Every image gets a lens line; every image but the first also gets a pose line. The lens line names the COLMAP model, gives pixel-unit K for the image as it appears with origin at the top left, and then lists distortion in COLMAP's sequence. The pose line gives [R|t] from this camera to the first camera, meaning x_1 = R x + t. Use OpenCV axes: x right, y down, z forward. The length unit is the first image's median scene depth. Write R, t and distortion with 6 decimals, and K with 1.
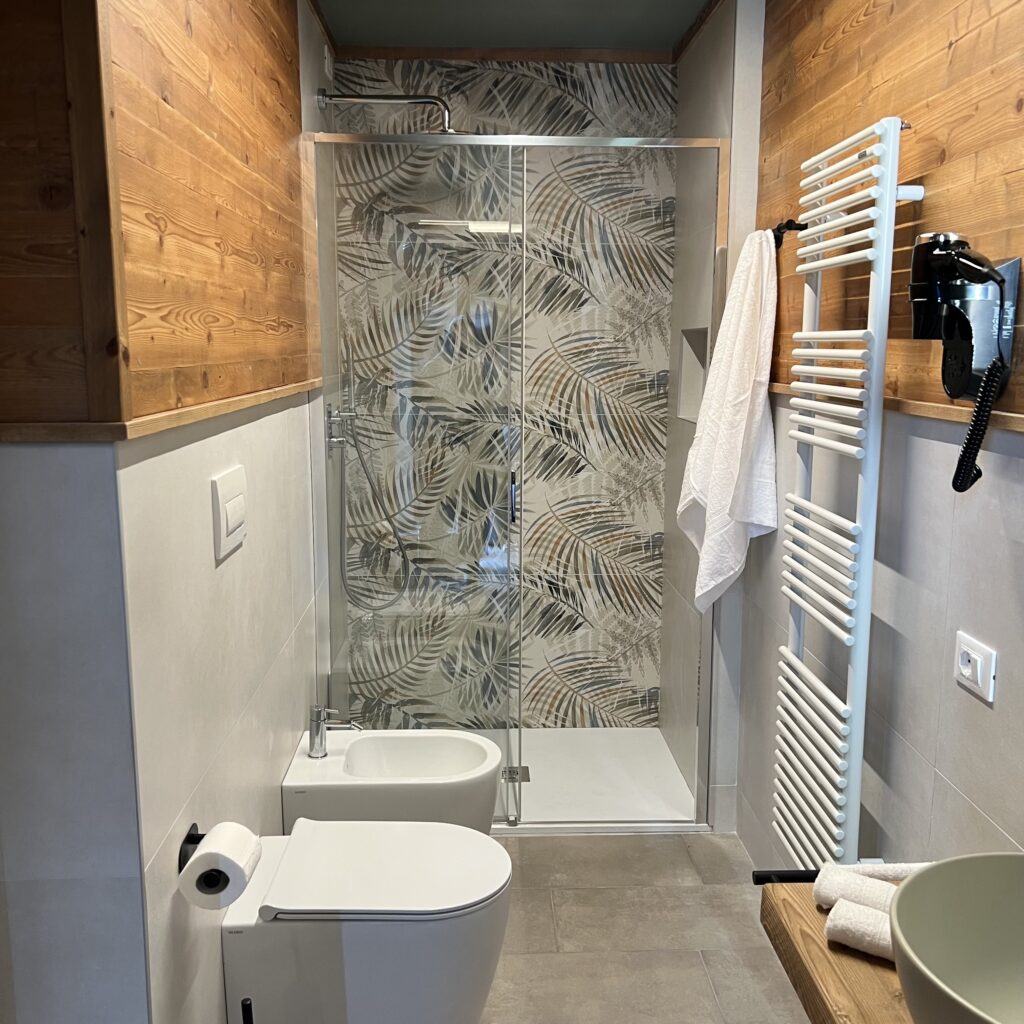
lens RADIAL K [[1028.5, 0, 510.0], [0, 1028.5, 516.7], [0, 0, 1]] dist [0.026267, 0.000000]
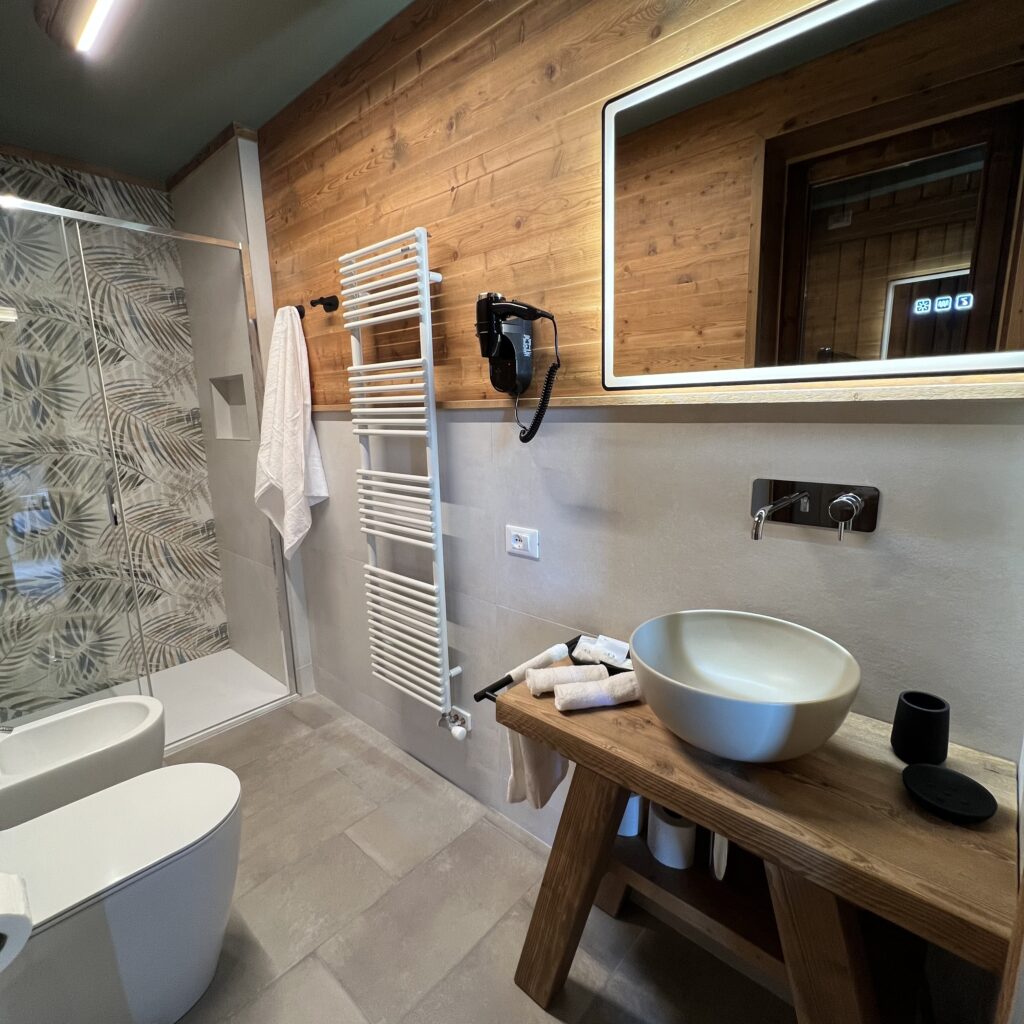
lens RADIAL K [[546.5, 0, 509.3], [0, 546.5, 510.4], [0, 0, 1]] dist [-0.002178, 0.001527]
pose [[0.695504, -0.156688, 0.701230, -0.146259], [0.146486, 0.986357, 0.075109, 0.009585], [-0.703432, 0.050481, 0.708968, 0.208376]]
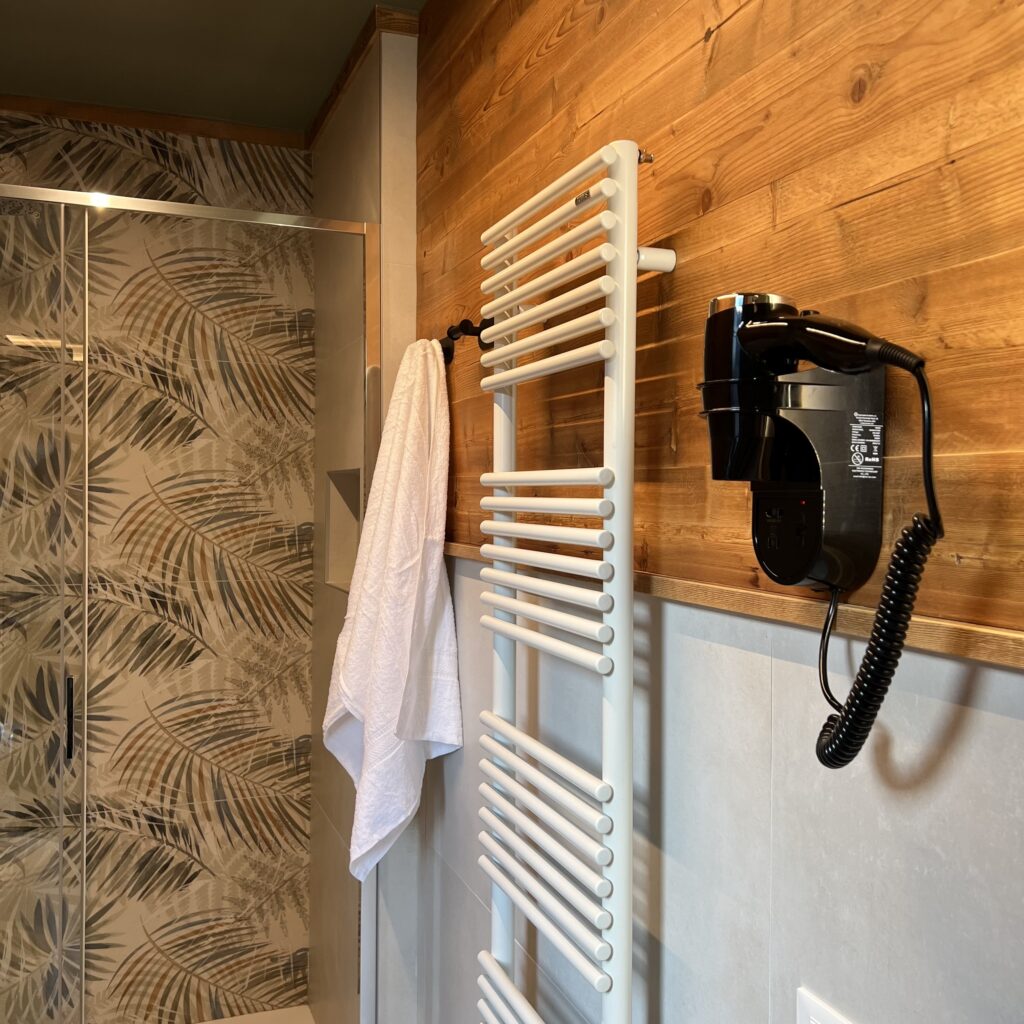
lens RADIAL K [[1028.5, 0, 510.0], [0, 1028.5, 510.4], [0, 0, 1]] dist [0.026267, 0.000000]
pose [[0.946991, -0.001963, 0.321254, 0.064159], [0.049507, 0.988928, -0.139894, -0.049599], [-0.317422, 0.148383, 0.936603, 0.309603]]
